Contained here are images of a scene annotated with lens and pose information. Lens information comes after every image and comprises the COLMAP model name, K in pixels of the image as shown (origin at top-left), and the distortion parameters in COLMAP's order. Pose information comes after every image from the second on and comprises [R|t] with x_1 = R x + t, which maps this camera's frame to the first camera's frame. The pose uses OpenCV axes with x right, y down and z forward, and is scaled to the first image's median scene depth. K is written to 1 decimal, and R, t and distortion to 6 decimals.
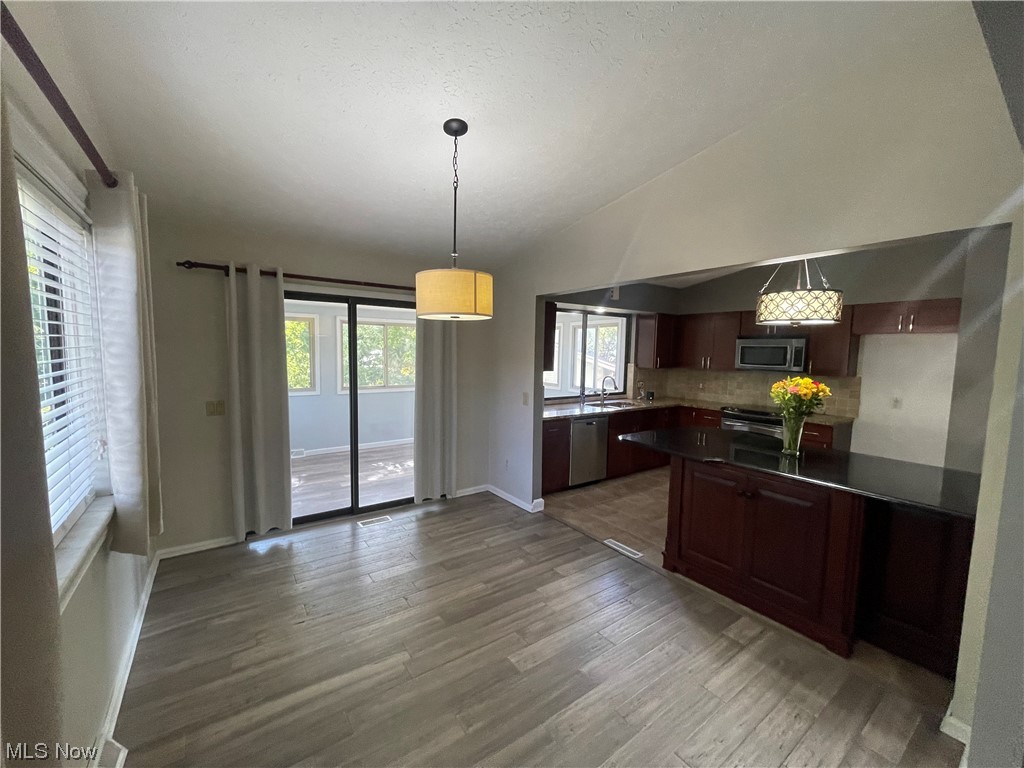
lens RADIAL K [[411.1, 0, 509.3], [0, 411.1, 385.6], [0, 0, 1]] dist [-0.012353, 0.006407]
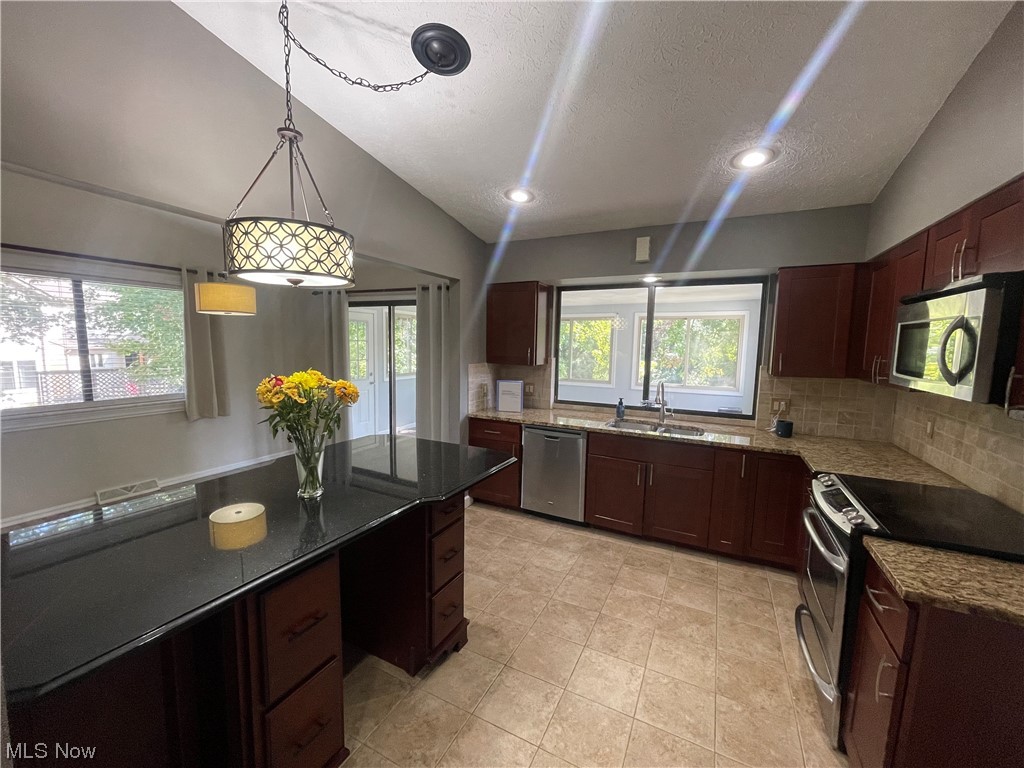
lens RADIAL K [[414.3, 0, 512.0], [0, 414.3, 384.0], [0, 0, 1]] dist [0.003510, -0.000039]
pose [[0.473898, 0.081500, -0.876800, 0.791854], [-0.086057, 0.995228, 0.045995, -0.031590], [0.876365, 0.053658, 0.478650, 0.553066]]
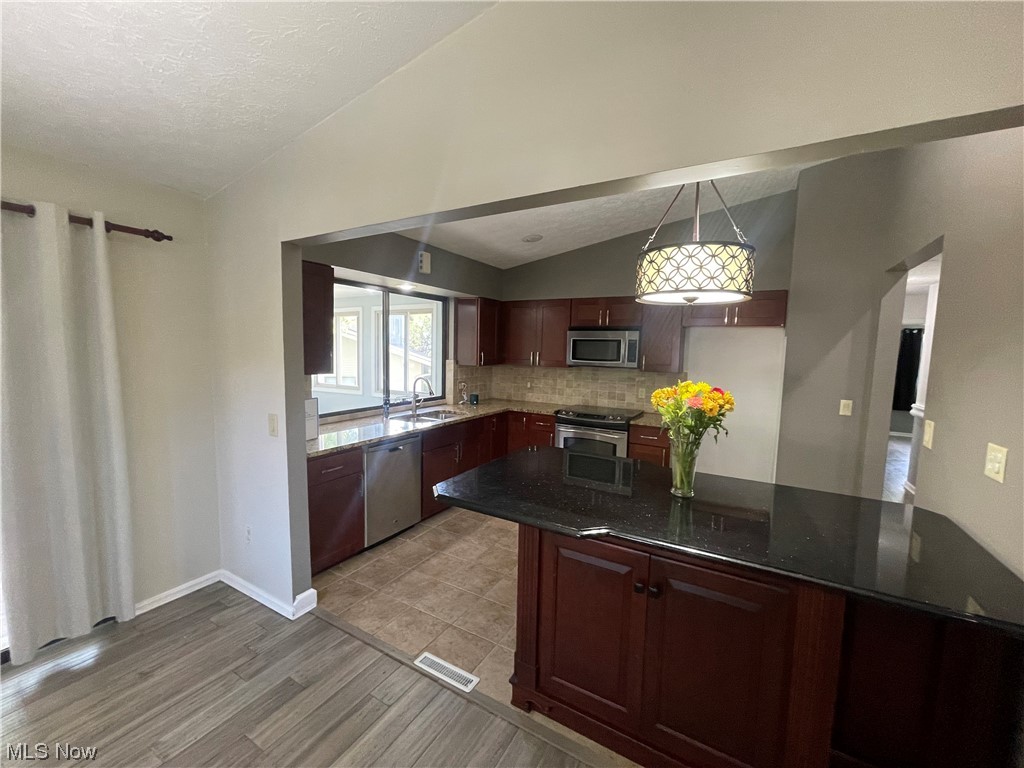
lens RADIAL K [[411.1, 0, 509.3], [0, 411.1, 385.6], [0, 0, 1]] dist [-0.012353, 0.006407]
pose [[0.909296, -0.034824, 0.414691, 0.088348], [0.029798, 0.999383, 0.018585, -0.019724], [-0.415082, -0.004542, 0.909772, 0.290441]]
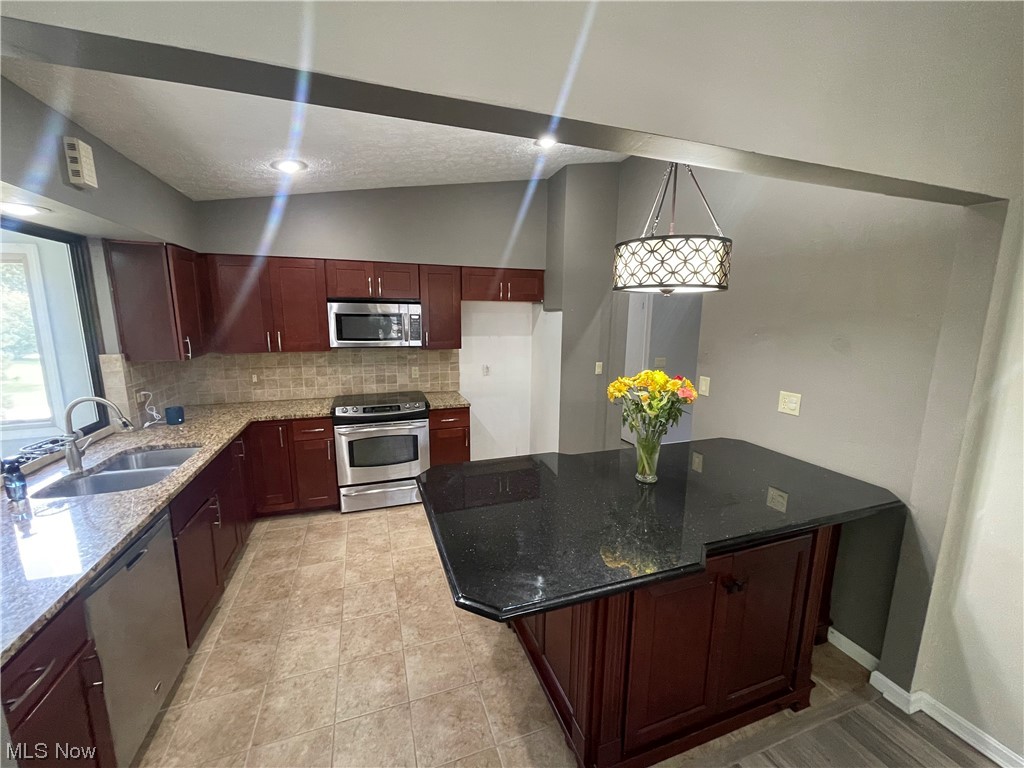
lens RADIAL K [[411.1, 0, 509.3], [0, 411.1, 385.6], [0, 0, 1]] dist [-0.012353, 0.006407]
pose [[0.271567, -0.180601, 0.945322, -0.008841], [0.081502, 0.983023, 0.164390, -0.073500], [-0.958962, 0.032403, 0.281676, 0.590204]]
